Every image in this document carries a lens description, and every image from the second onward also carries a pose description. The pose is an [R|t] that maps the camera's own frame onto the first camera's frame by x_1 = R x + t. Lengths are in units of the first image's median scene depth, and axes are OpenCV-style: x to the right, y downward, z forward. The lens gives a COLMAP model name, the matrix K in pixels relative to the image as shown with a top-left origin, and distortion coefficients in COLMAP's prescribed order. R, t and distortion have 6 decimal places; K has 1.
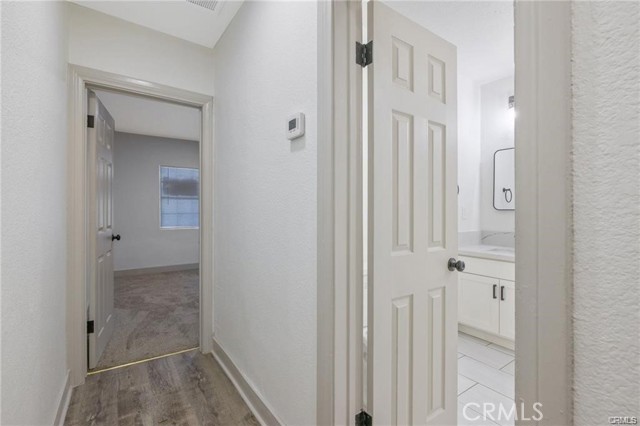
lens RADIAL K [[297.0, 0, 320.5], [0, 297.0, 213.6], [0, 0, 1]] dist [-0.001897, -0.000240]
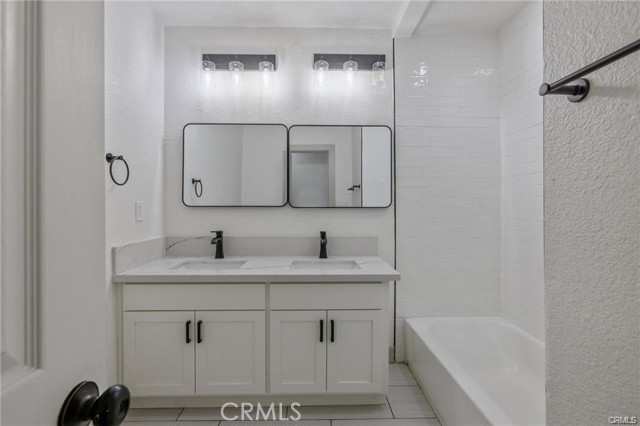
lens RADIAL K [[297.0, 0, 320.8], [0, 297.0, 209.7], [0, 0, 1]] dist [-0.001897, -0.000240]
pose [[0.546858, -0.003066, 0.837220, 0.172155], [0.003748, 0.999992, 0.001214, -0.005357], [-0.837217, 0.002474, 0.546866, 0.342419]]
